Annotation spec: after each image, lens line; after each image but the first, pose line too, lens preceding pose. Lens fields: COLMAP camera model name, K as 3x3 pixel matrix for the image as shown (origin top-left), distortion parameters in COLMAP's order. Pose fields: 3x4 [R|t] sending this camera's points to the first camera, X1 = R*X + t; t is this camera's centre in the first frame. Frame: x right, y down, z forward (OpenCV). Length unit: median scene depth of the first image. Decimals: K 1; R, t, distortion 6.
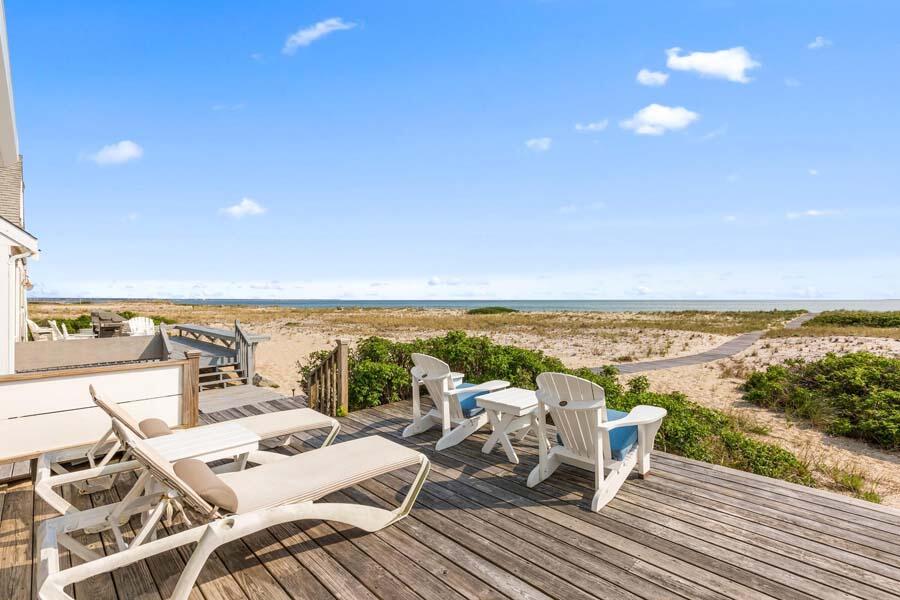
lens RADIAL K [[406.0, 0, 443.6], [0, 406.0, 297.3], [0, 0, 1]] dist [0.004900, -0.000923]
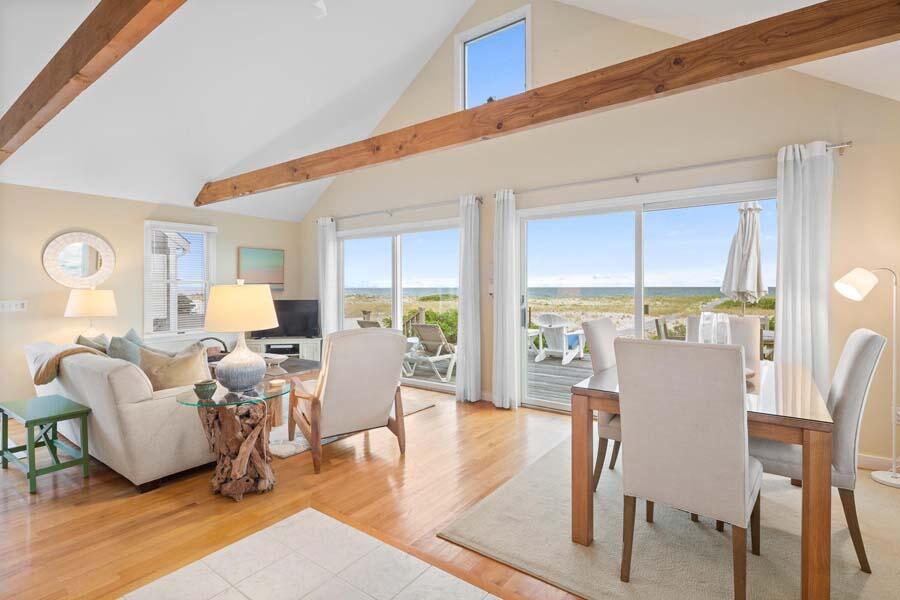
lens RADIAL K [[433.0, 0, 451.2], [0, 433.0, 290.5], [0, 0, 1]] dist [0.008883, -0.002459]
pose [[0.988053, -0.000718, 0.154115, -0.331802], [-0.001470, 0.999900, 0.014083, 0.004208], [-0.154110, -0.014141, 0.987952, -0.705708]]
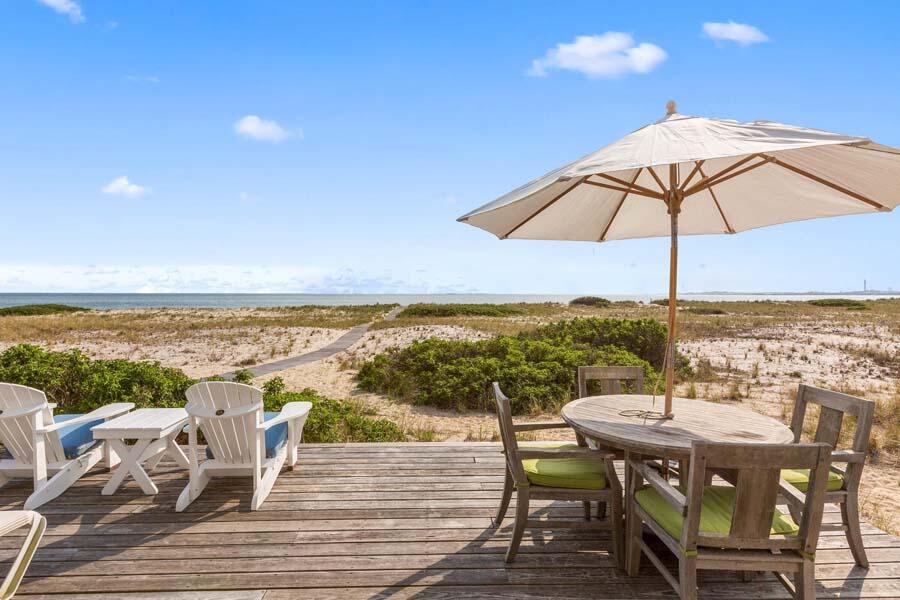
lens RADIAL K [[480.9, 0, 447.6], [0, 480.9, 298.2], [0, 0, 1]] dist [-0.005603, 0.001185]
pose [[0.675639, -0.002989, 0.737226, -0.084635], [-0.008884, 0.999886, 0.012196, -0.013317], [-0.737179, -0.014790, 0.675536, -0.077142]]
